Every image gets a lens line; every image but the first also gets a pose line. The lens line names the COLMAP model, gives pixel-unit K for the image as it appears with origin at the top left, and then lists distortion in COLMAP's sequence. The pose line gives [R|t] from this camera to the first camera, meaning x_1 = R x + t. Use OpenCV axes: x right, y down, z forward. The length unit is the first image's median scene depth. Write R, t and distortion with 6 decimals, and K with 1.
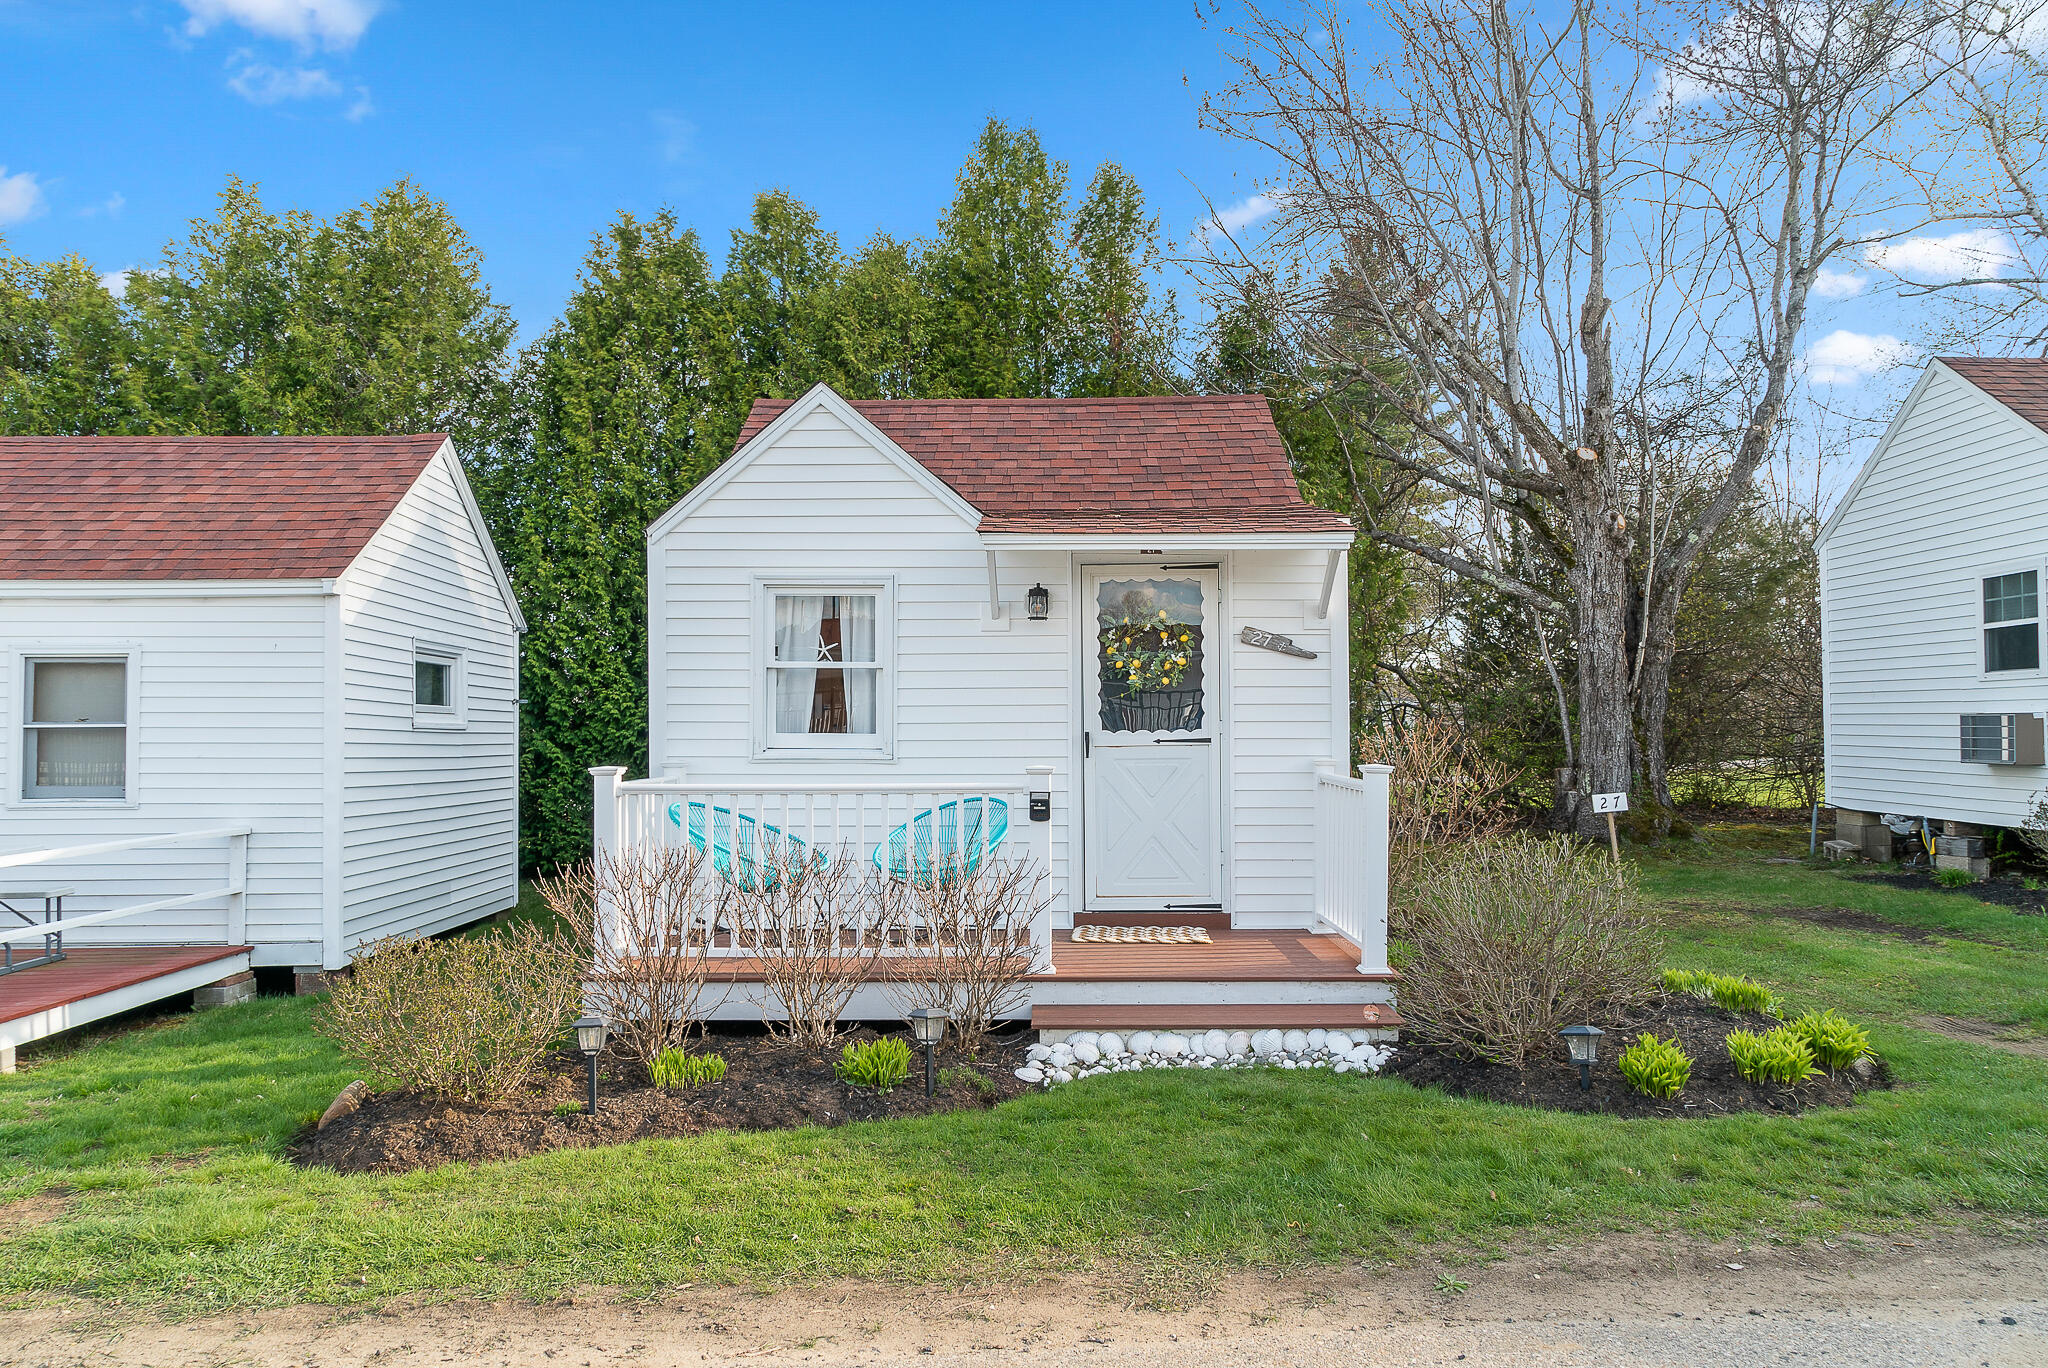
lens RADIAL K [[1424.9, 0, 1024.0], [0, 1424.9, 684.0], [0, 0, 1]] dist [-0.004870, -0.003978]
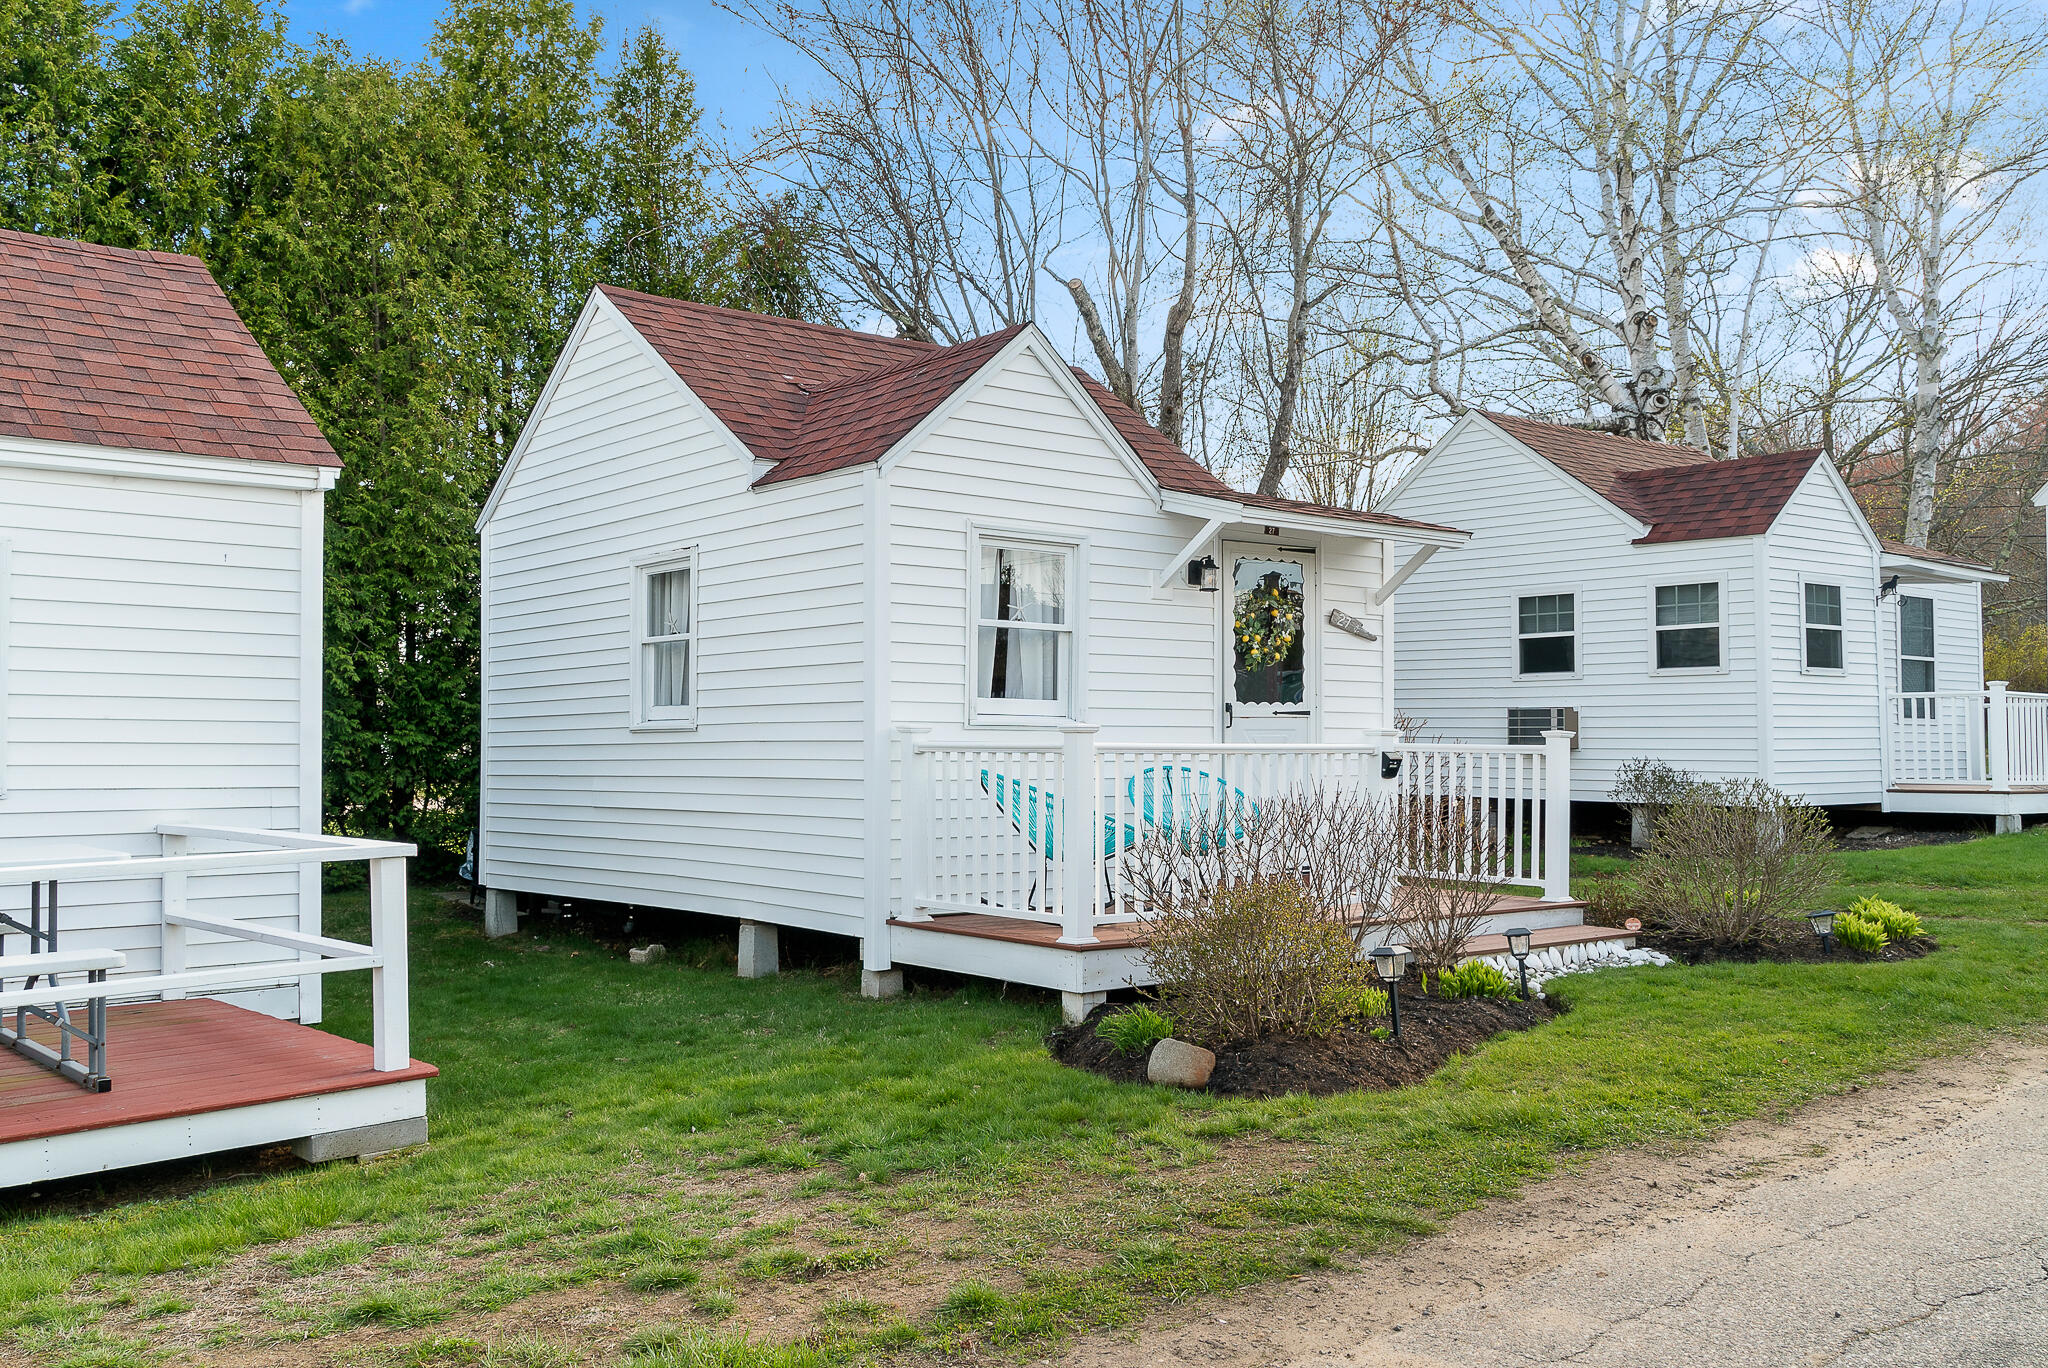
lens RADIAL K [[1844.7, 0, 1024.0], [0, 1844.7, 684.0], [0, 0, 1]] dist [-0.015681, -0.004314]
pose [[0.772920, 0.027072, 0.633925, -0.908054], [-0.028176, 0.999568, -0.008332, 0.034995], [-0.633877, -0.011422, 0.773349, 0.063234]]
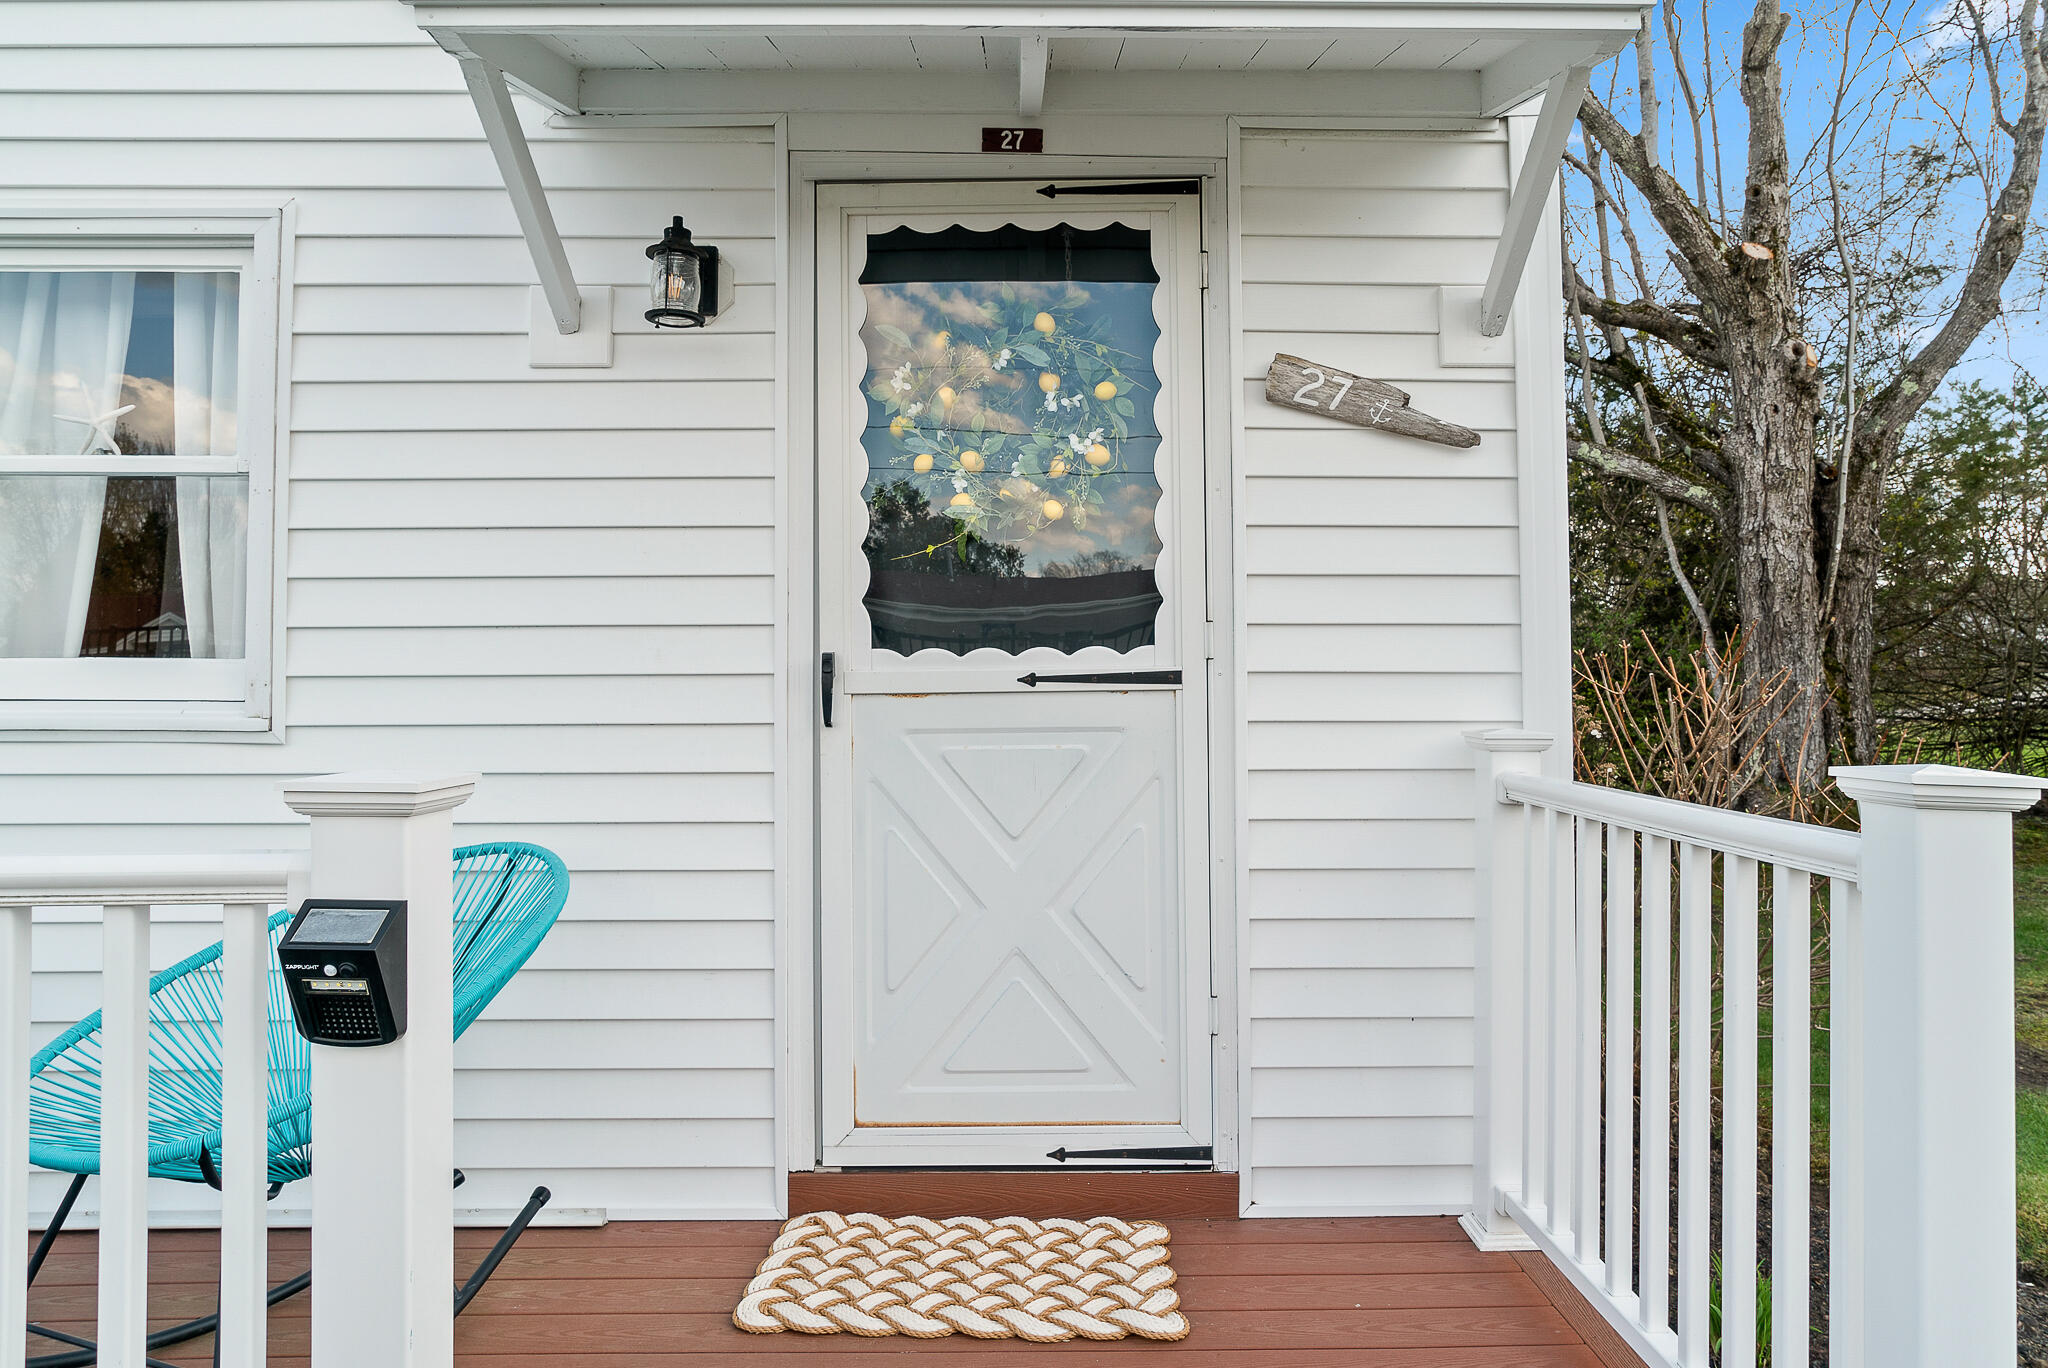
lens RADIAL K [[1400.3, 0, 1016.1], [0, 1400.3, 619.6], [0, 0, 1]] dist [-0.015425, -0.004977]
pose [[0.999841, 0.002222, 0.017678, 0.083926], [-0.001868, 0.999798, -0.020004, 0.031957], [-0.017719, 0.019968, 0.999644, 0.651866]]
